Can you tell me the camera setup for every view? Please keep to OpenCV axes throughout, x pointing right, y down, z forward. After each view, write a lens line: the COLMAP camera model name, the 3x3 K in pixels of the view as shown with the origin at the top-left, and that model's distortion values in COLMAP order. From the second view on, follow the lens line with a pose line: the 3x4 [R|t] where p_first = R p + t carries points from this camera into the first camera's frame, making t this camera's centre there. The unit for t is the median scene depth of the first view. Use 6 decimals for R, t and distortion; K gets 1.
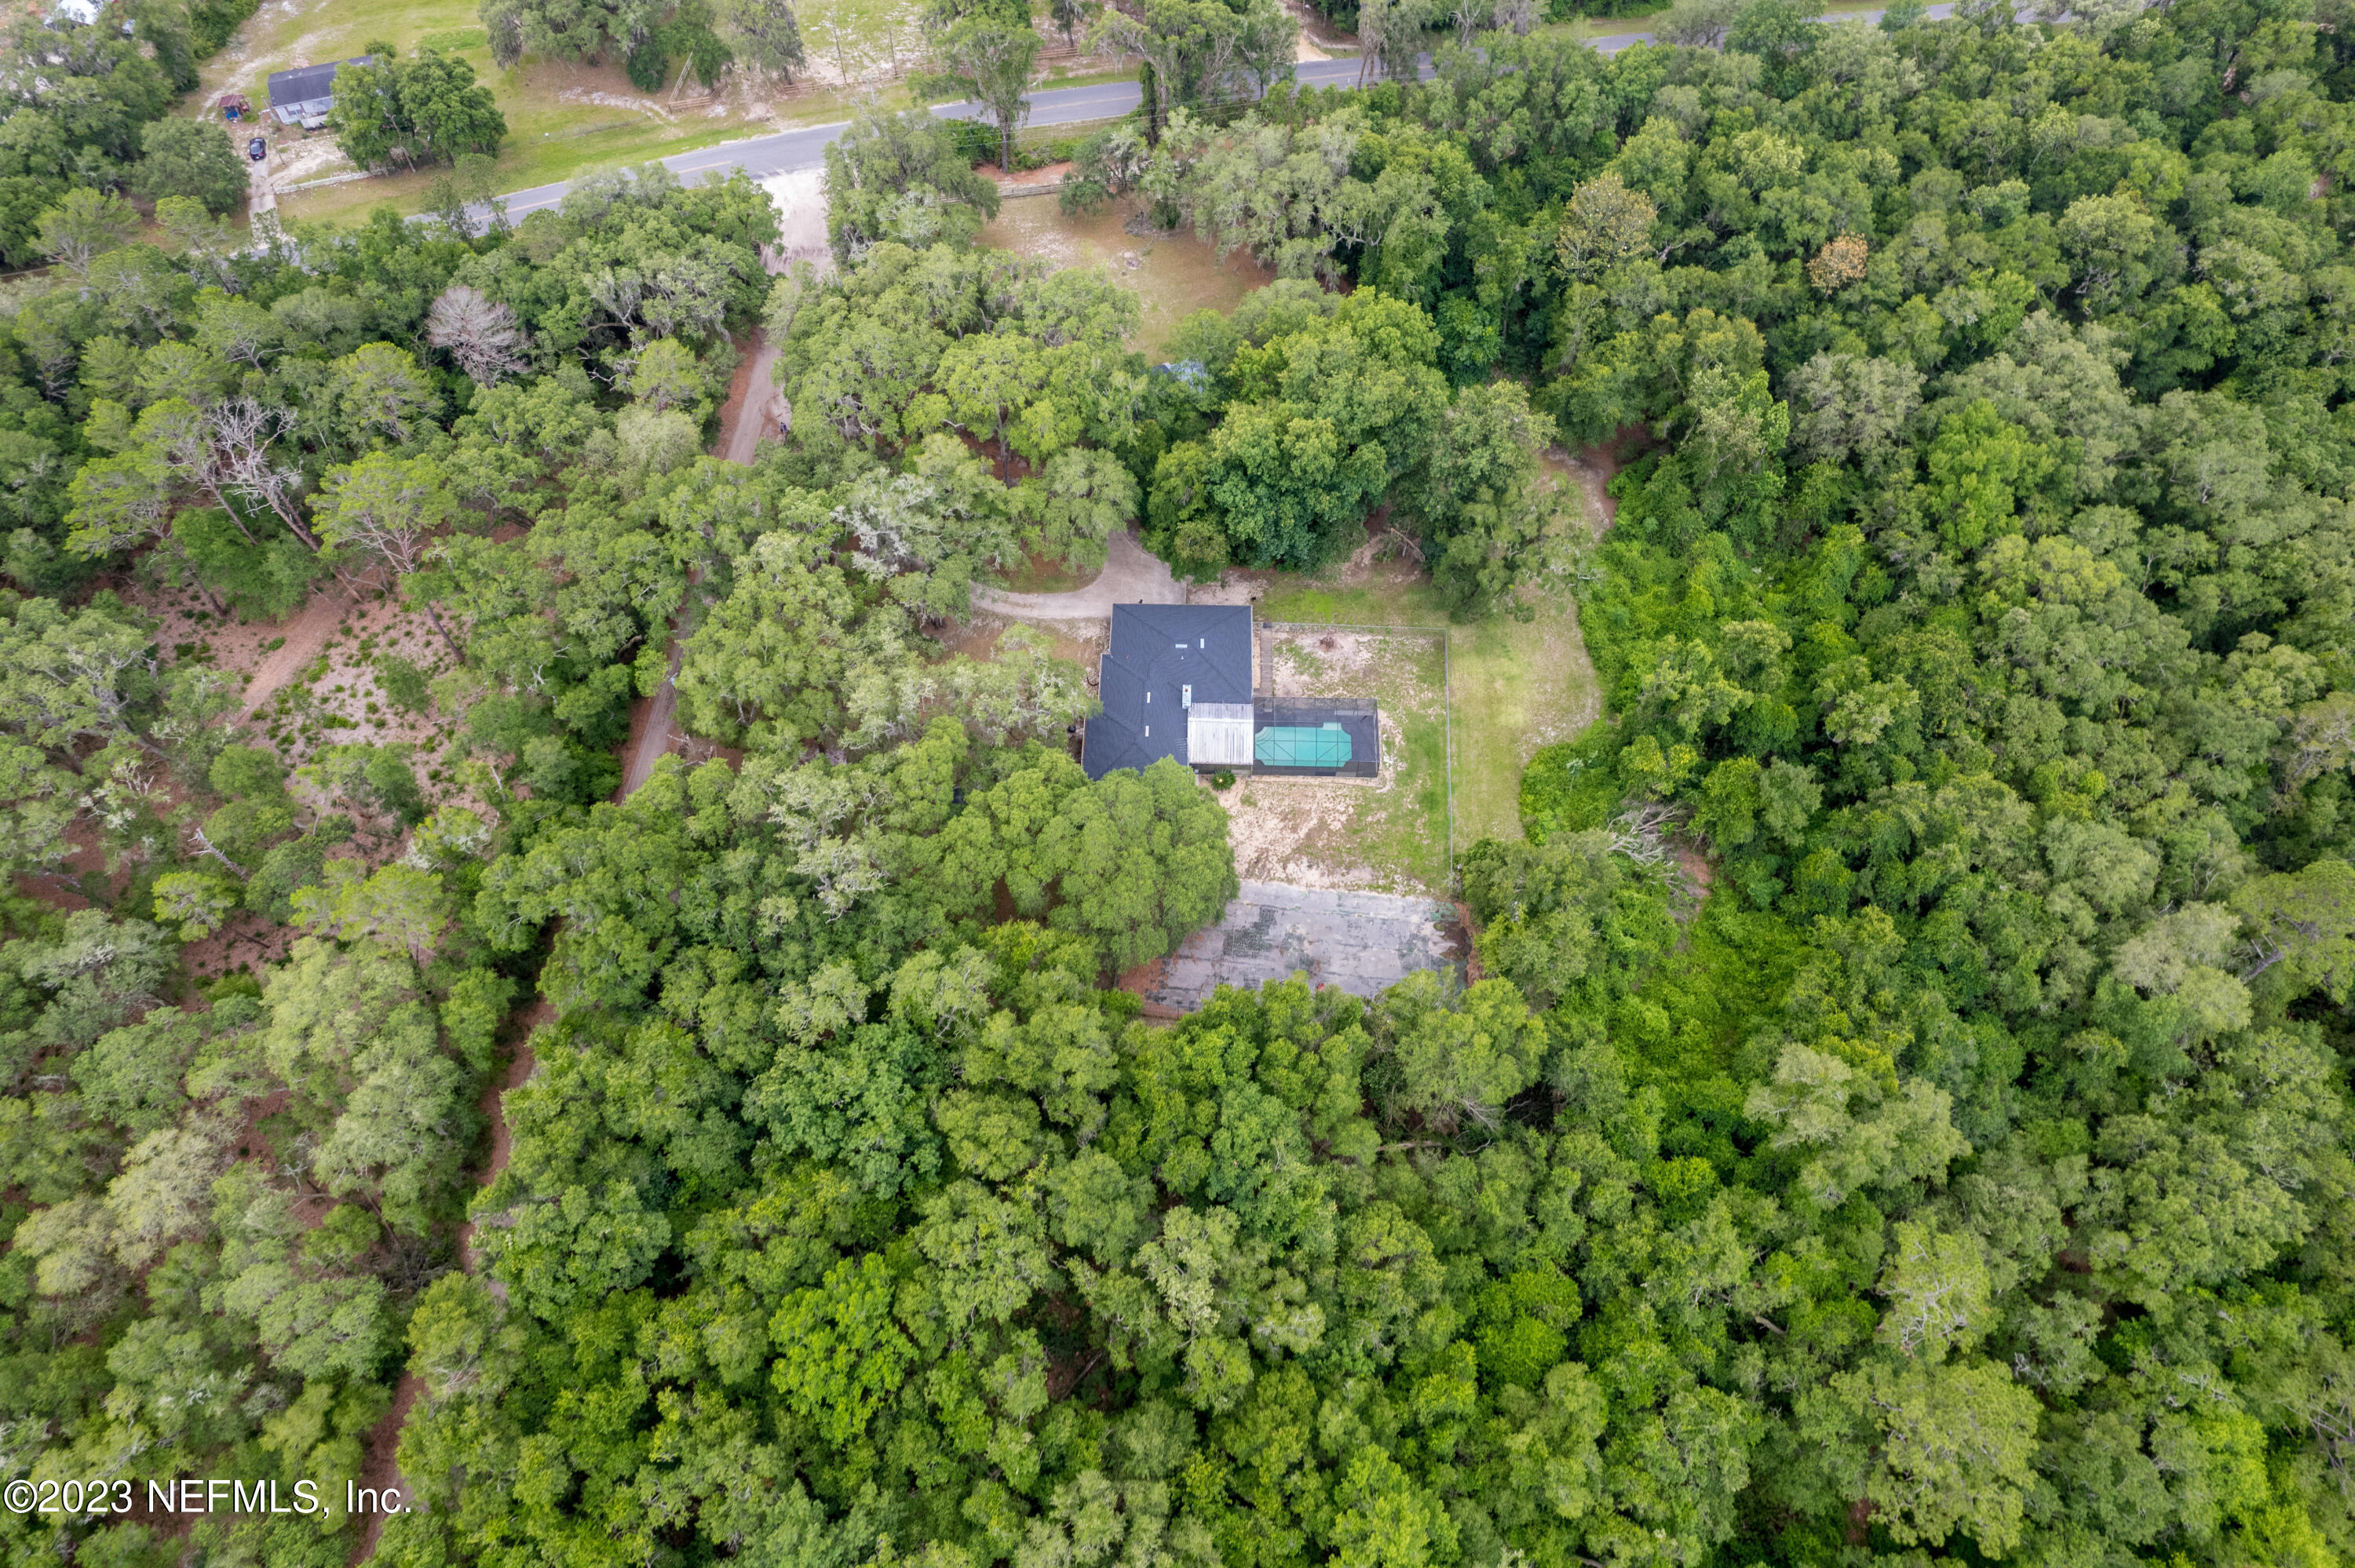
lens RADIAL K [[1509.4, 0, 1178.1], [0, 1509.4, 797.7], [0, 0, 1]] dist [-0.075873, 0.069990]
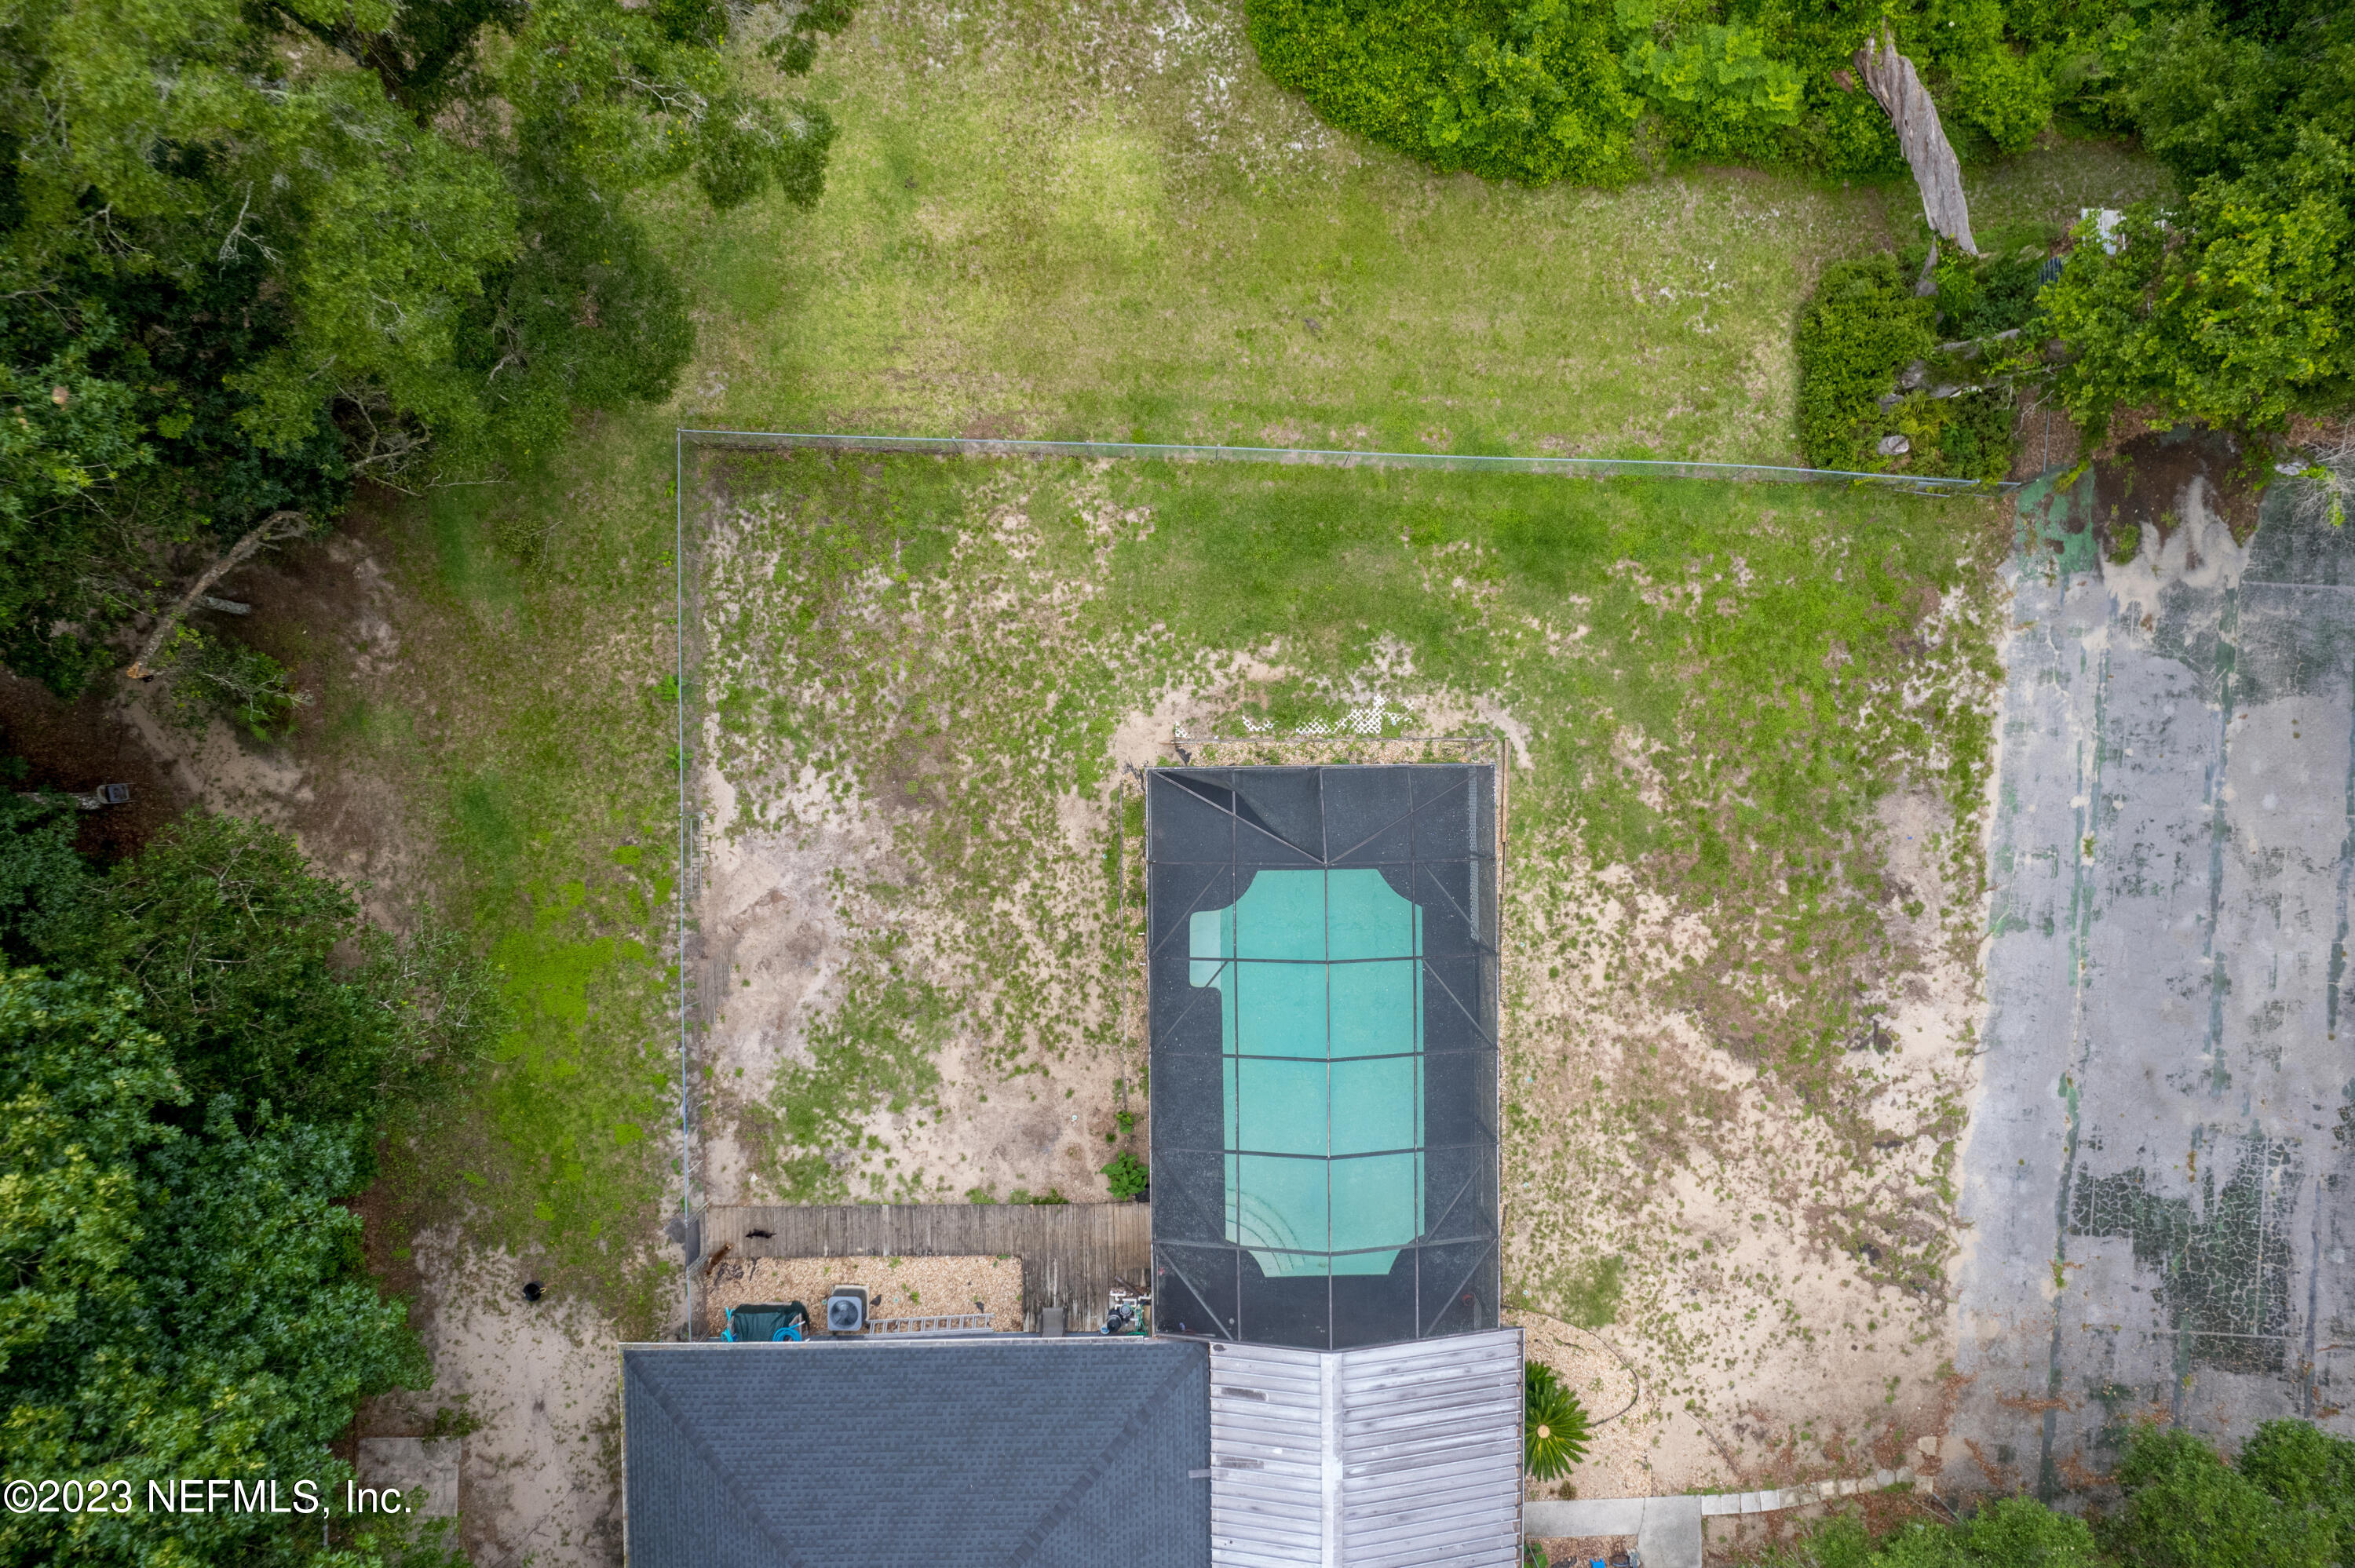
lens RADIAL K [[1509.4, 0, 1206.0], [0, 1509.4, 777.3], [0, 0, 1]] dist [-0.075873, 0.069990]
pose [[-0.043246, -0.999061, -0.002590, 0.132260], [0.840352, -0.037778, 0.540723, -0.176849], [-0.540313, 0.021207, 0.841197, 0.819633]]
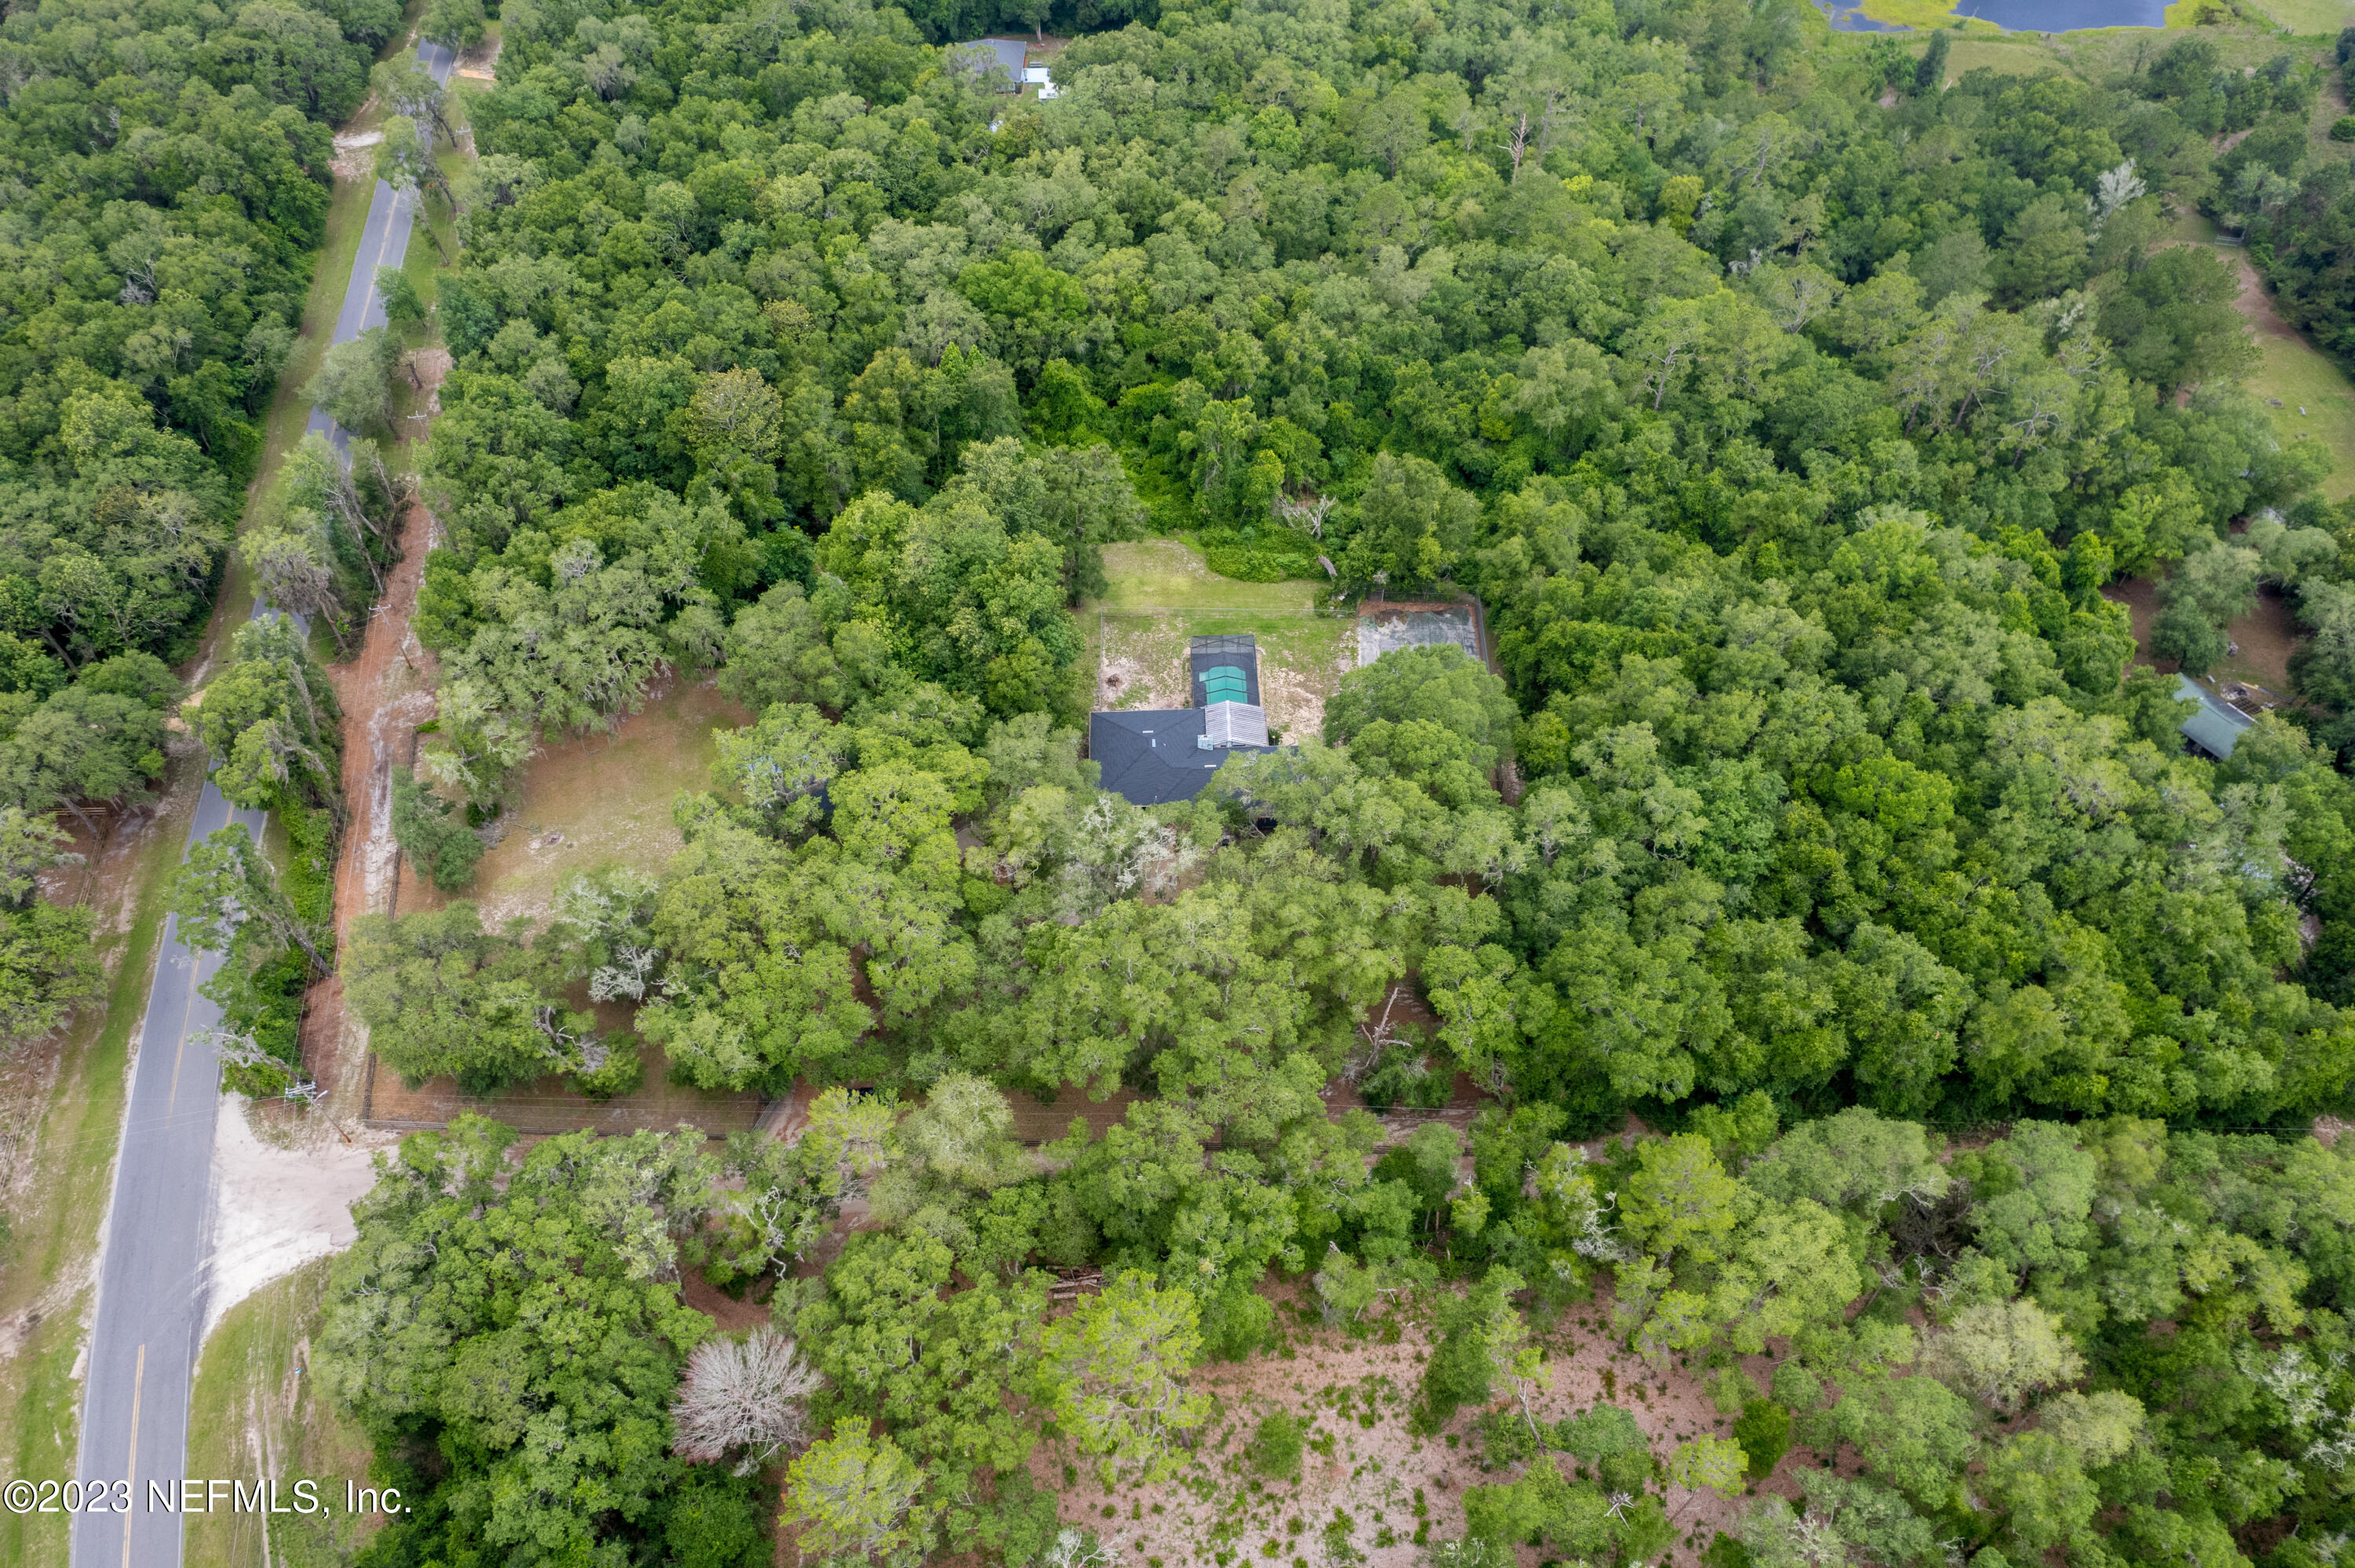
lens RADIAL K [[1509.4, 0, 1191.7], [0, 1509.4, 800.0], [0, 0, 1]] dist [-0.075873, 0.069990]
pose [[-0.058119, -0.737681, 0.672643, -0.774021], [0.842224, 0.325517, 0.429763, -0.540404], [-0.535985, 0.591494, 0.602374, 0.359907]]
